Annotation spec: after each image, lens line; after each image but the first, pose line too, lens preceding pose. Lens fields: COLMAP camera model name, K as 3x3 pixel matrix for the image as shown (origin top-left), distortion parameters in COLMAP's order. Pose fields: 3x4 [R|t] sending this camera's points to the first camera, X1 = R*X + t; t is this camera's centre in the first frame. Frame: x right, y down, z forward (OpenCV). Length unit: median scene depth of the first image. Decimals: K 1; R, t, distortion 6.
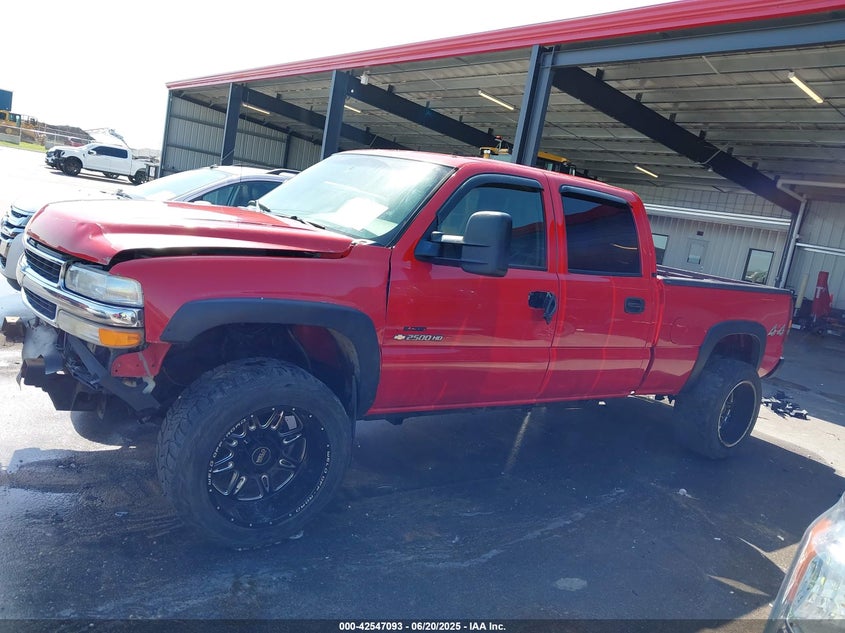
lens RADIAL K [[667.9, 0, 415.8], [0, 667.9, 322.5], [0, 0, 1]] dist [0.037845, -0.061223]
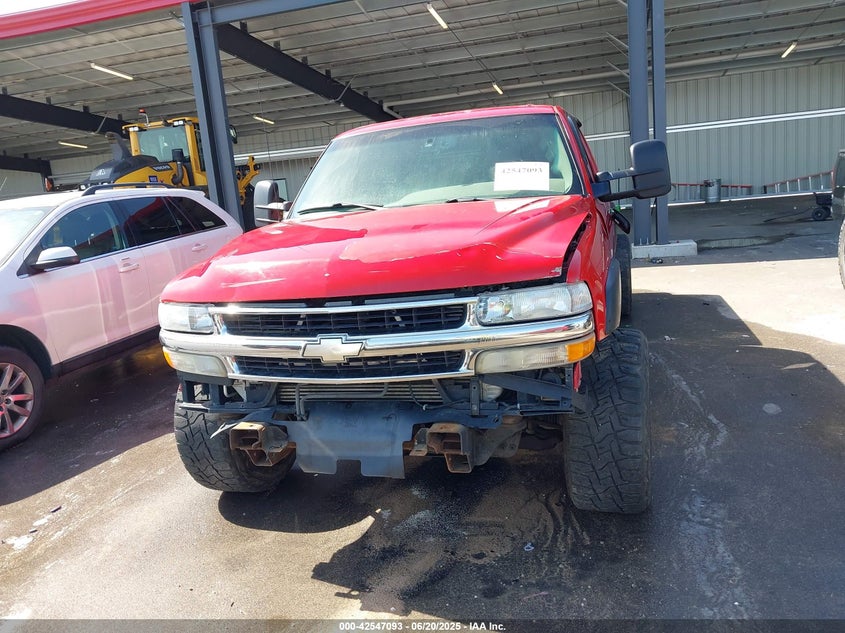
lens RADIAL K [[667.9, 0, 415.8], [0, 667.9, 322.5], [0, 0, 1]] dist [0.037845, -0.061223]
pose [[0.759883, -0.358157, 0.542495, -0.261759], [0.322950, 0.932254, 0.163113, -0.055345], [-0.564163, 0.051252, 0.824071, 0.088144]]
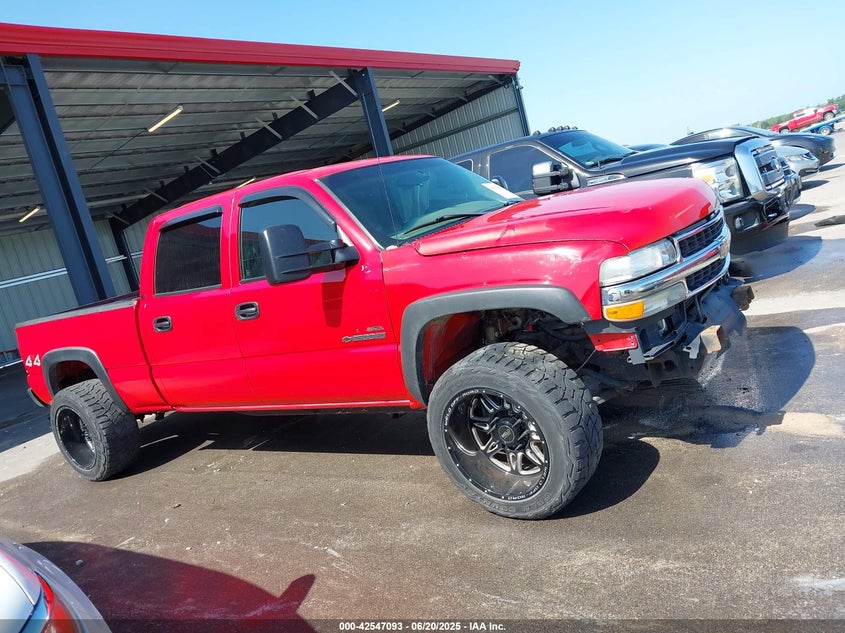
lens RADIAL K [[667.9, 0, 415.8], [0, 667.9, 322.5], [0, 0, 1]] dist [0.037845, -0.061223]
pose [[-0.348095, -0.239117, 0.906451, -0.405724], [0.337440, 0.870152, 0.359125, -0.149485], [-0.874622, 0.430882, -0.222208, 0.491888]]
